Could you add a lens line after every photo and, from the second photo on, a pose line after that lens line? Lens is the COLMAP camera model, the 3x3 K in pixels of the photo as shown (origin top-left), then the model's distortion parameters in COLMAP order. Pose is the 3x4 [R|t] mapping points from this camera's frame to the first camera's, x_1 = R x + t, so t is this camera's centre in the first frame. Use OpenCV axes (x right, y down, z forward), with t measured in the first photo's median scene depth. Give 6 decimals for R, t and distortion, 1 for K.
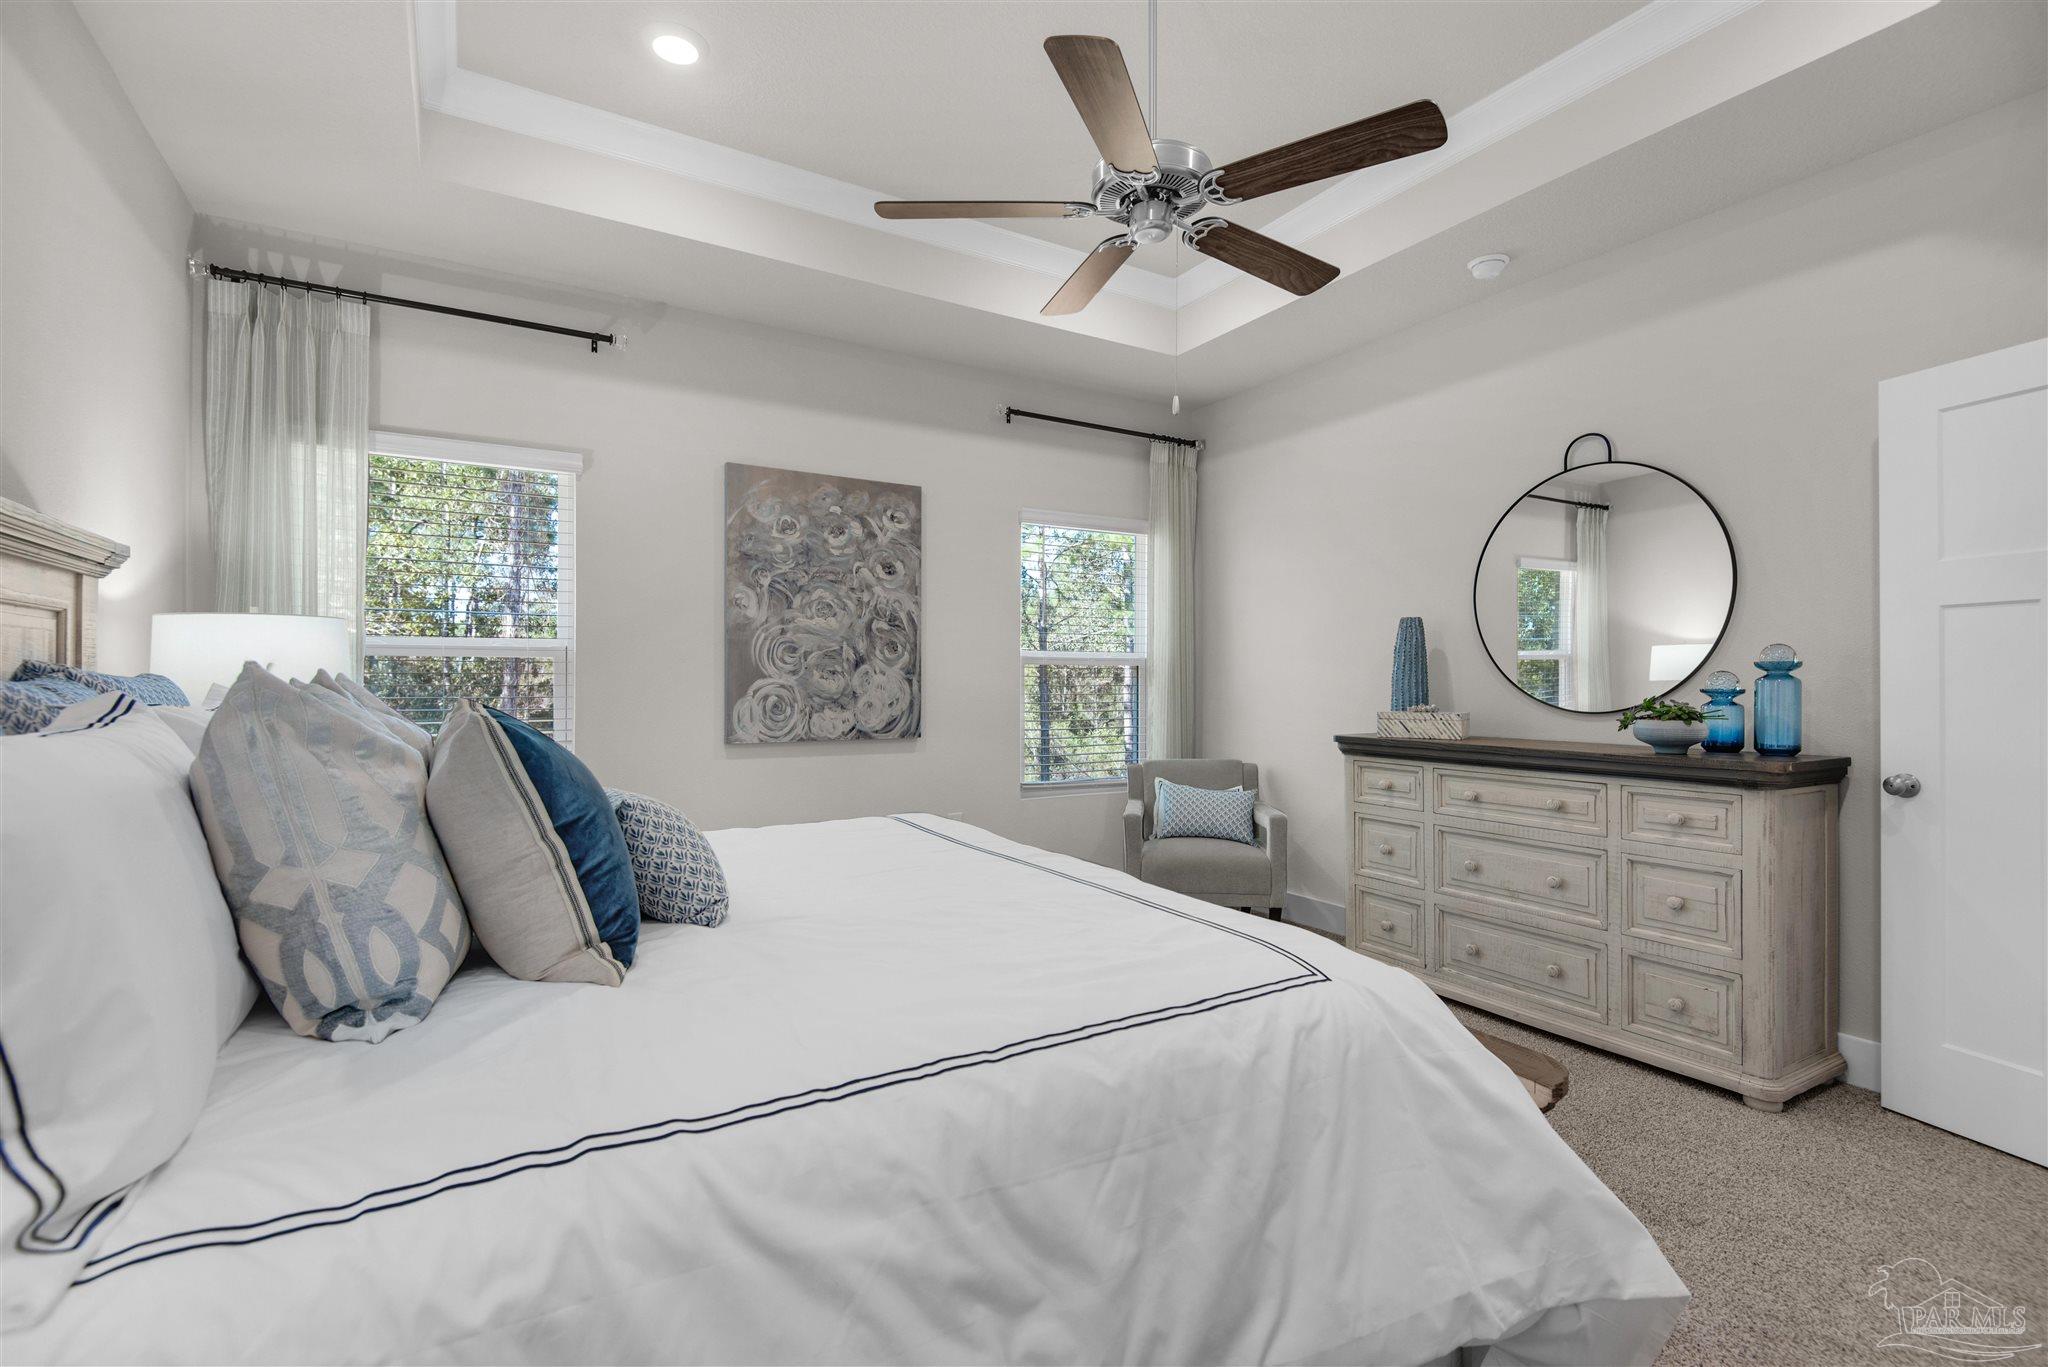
lens RADIAL K [[930.3, 0, 1031.5], [0, 930.3, 687.1], [0, 0, 1]] dist [0.002811, -0.000165]
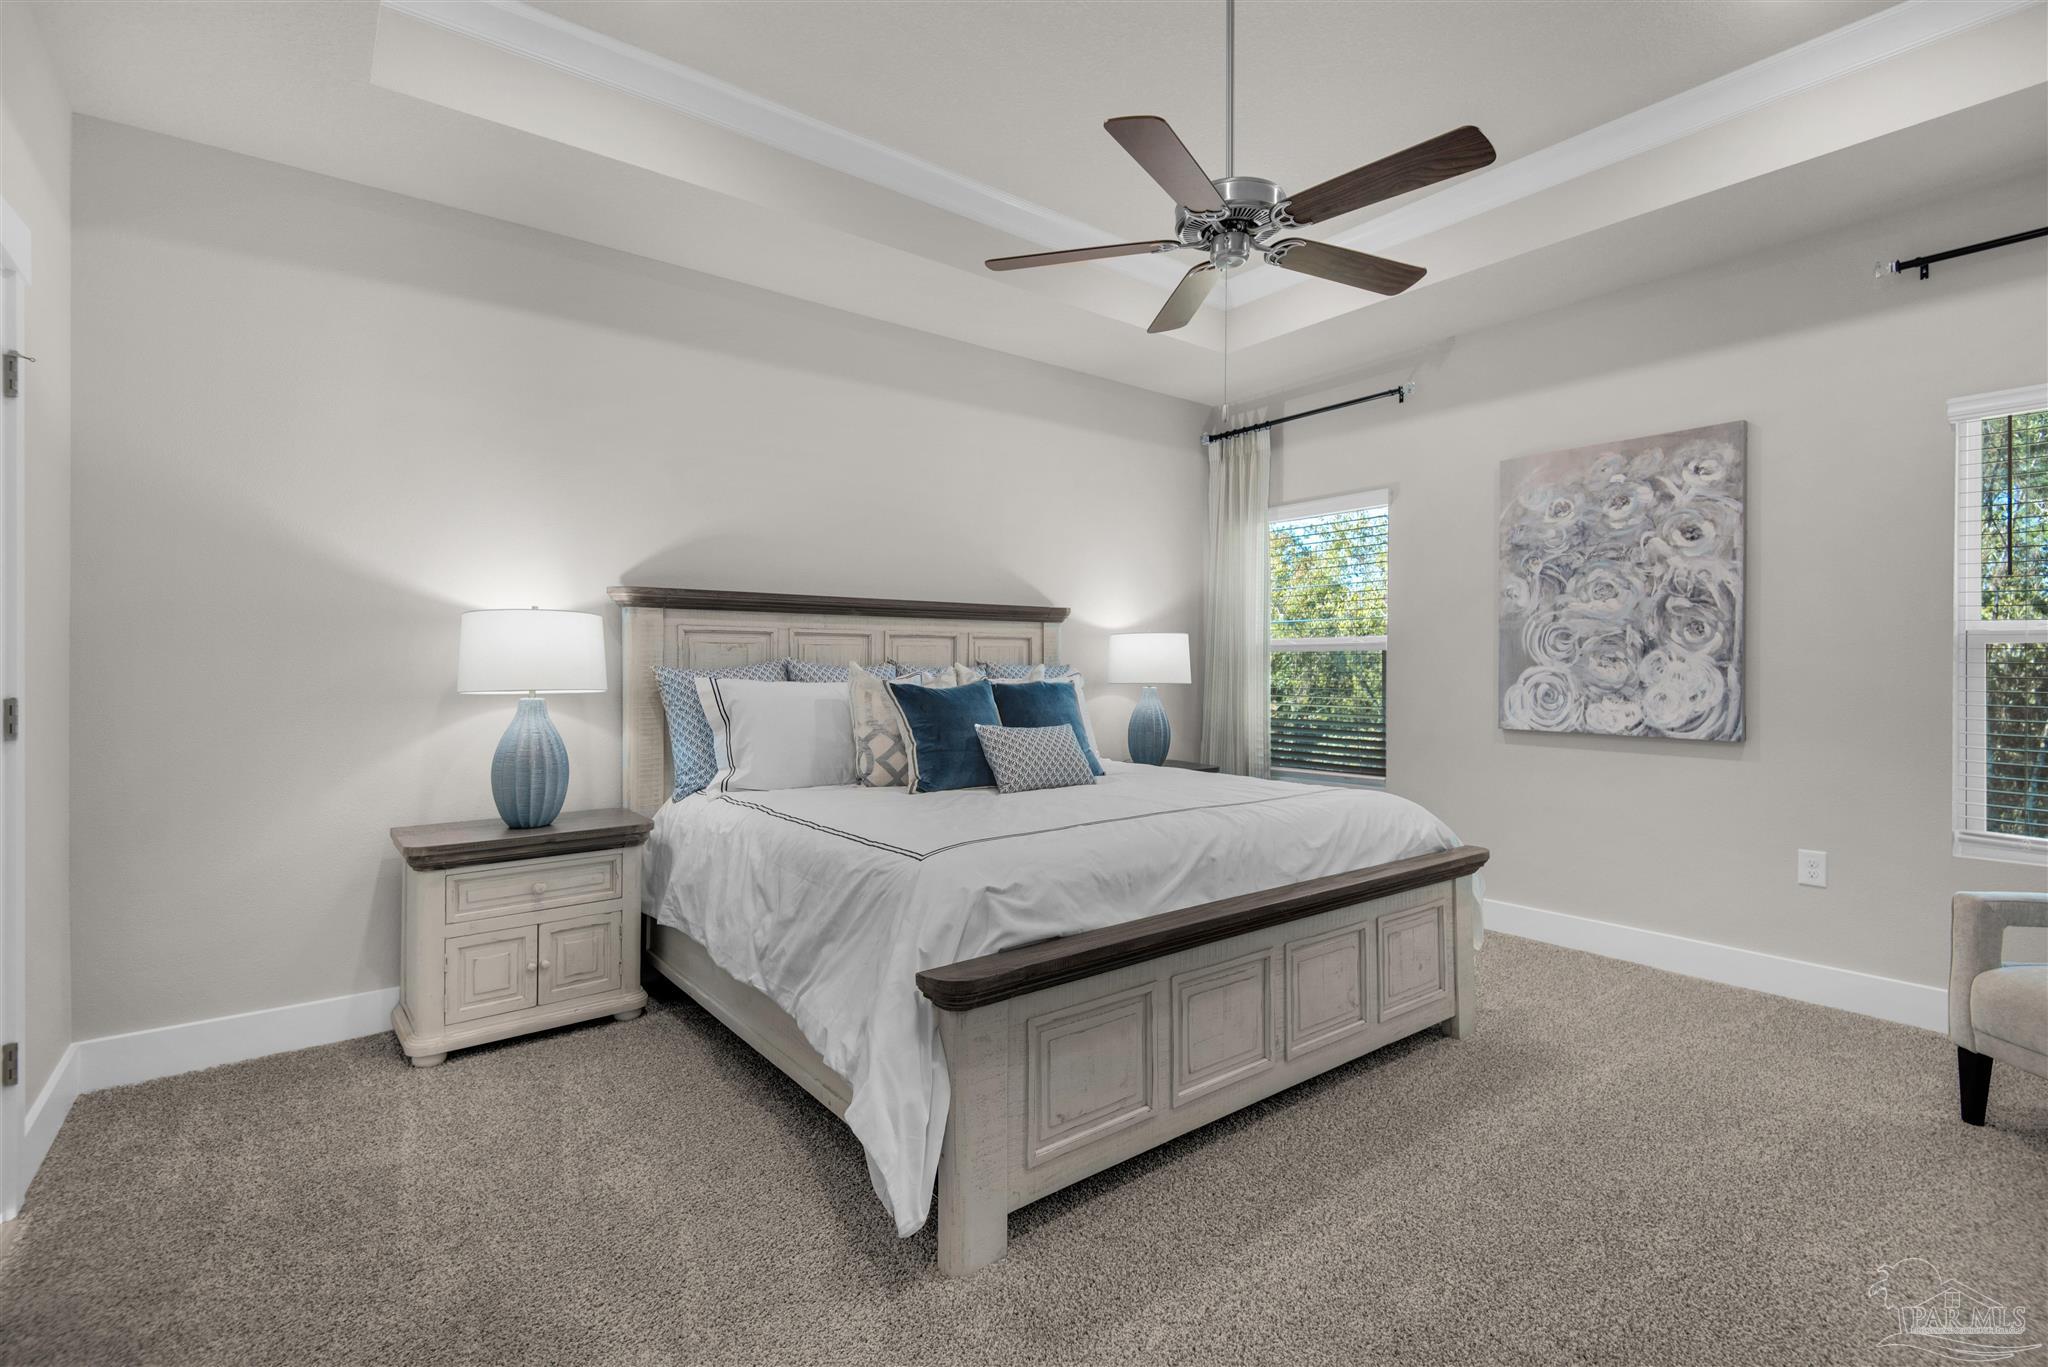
lens RADIAL K [[930.3, 0, 1027.0], [0, 930.3, 668.0], [0, 0, 1]] dist [0.002811, -0.000165]
pose [[0.101085, 0.000171, -0.994878, 0.626384], [-0.009179, 0.999958, -0.000761, -0.001651], [0.994835, 0.009209, 0.101083, 0.342430]]
